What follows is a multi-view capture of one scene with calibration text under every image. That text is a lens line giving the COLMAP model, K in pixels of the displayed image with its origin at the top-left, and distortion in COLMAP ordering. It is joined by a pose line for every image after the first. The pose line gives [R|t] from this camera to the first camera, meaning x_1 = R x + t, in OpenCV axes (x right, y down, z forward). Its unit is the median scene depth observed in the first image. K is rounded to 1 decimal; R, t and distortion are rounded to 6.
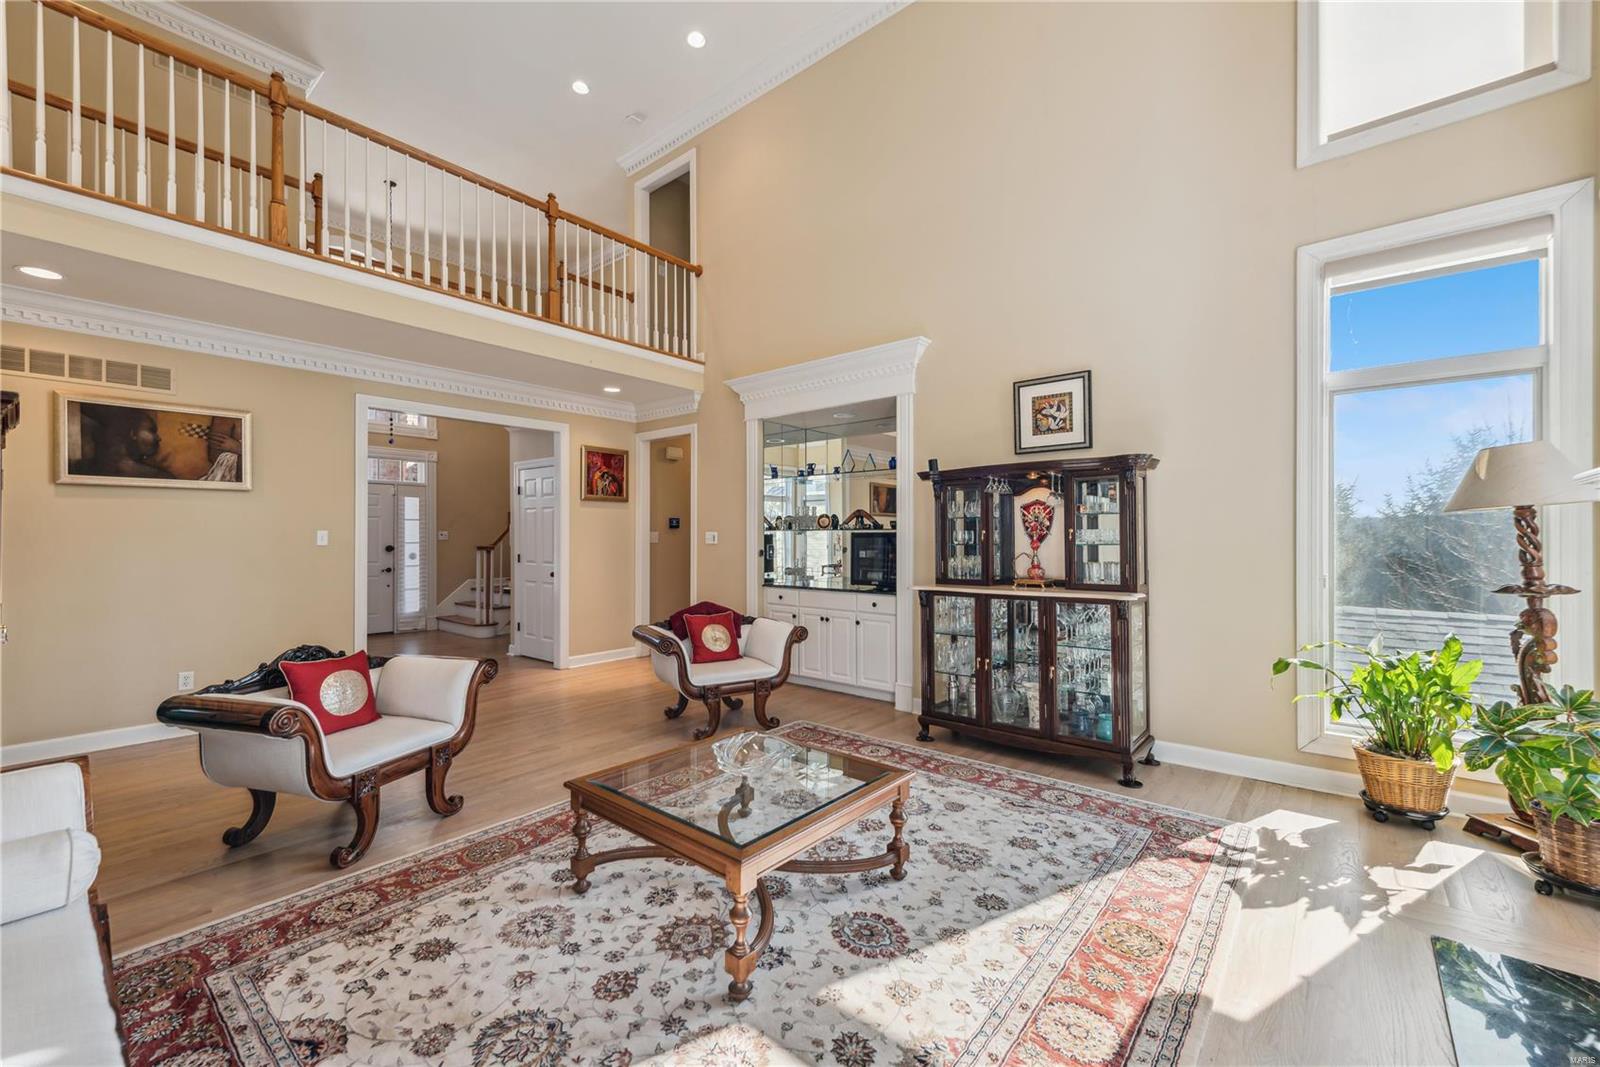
lens RADIAL K [[644.4, 0, 804.9], [0, 644.4, 533.2], [0, 0, 1]] dist [0.001578, -0.000755]
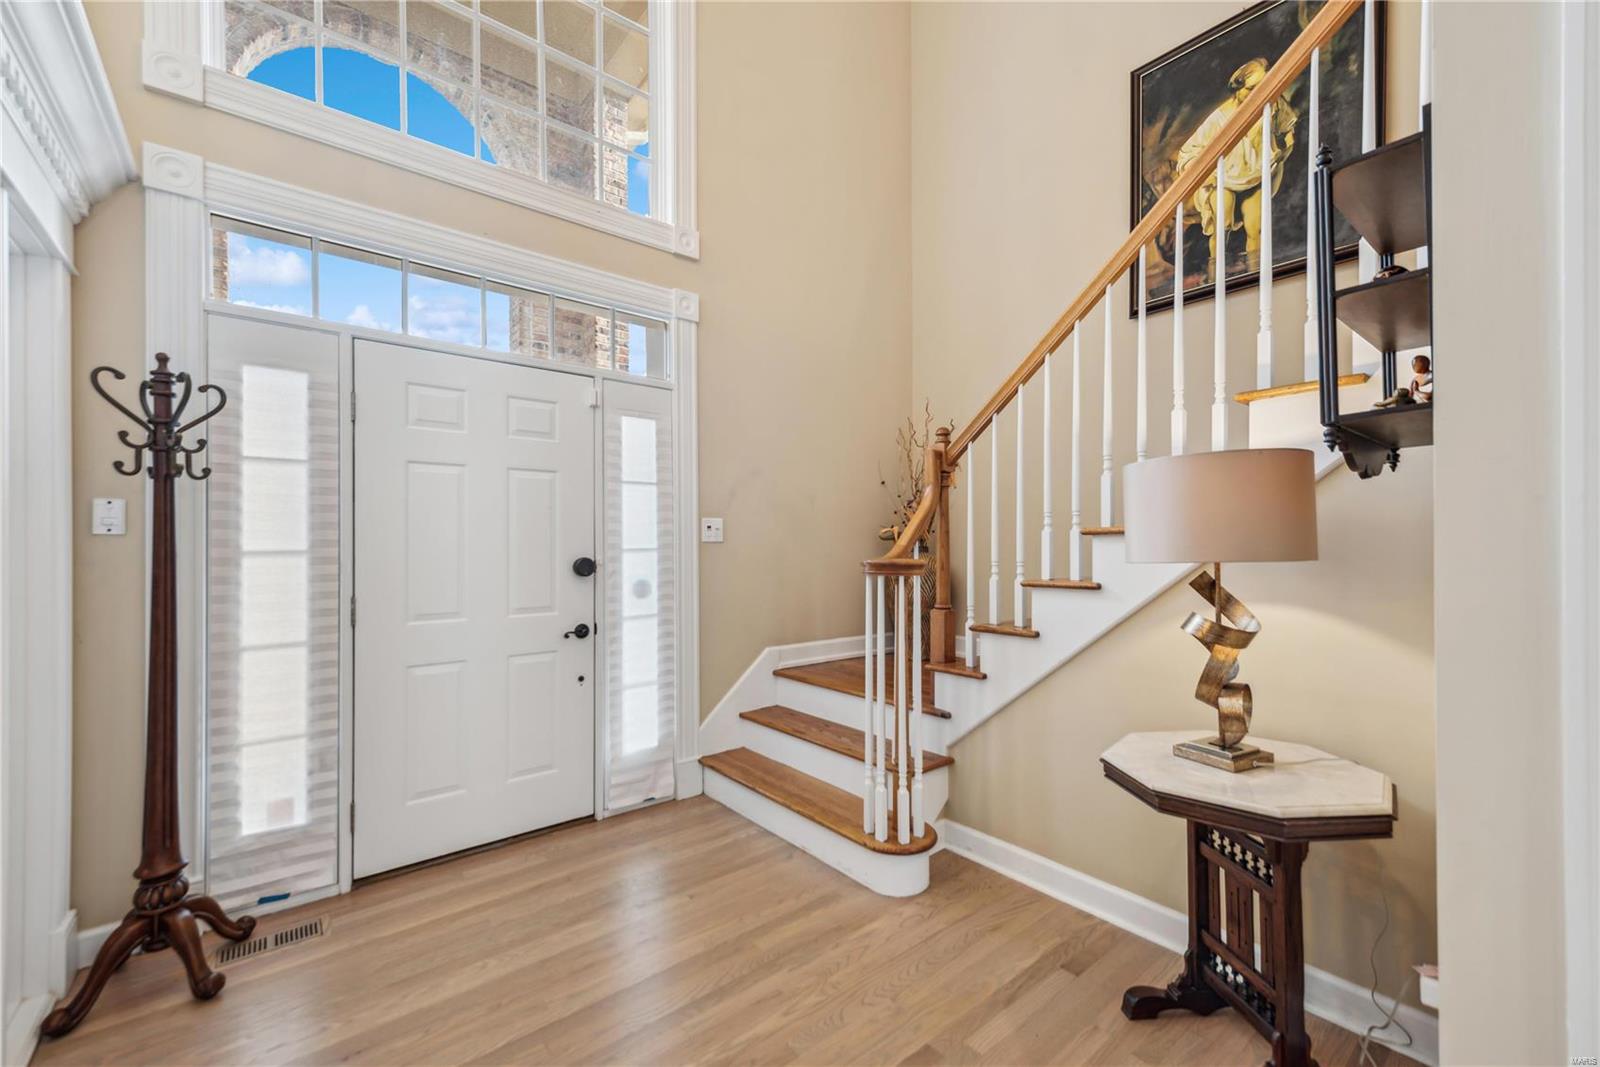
lens RADIAL K [[644.4, 0, 793.8], [0, 644.4, 541.1], [0, 0, 1]] dist [0.001578, -0.000755]
pose [[0.986443, -0.001060, -0.164102, -0.472526], [0.001464, 0.999996, 0.002336, 0.009648], [0.164099, -0.002545, 0.986441, 0.675464]]
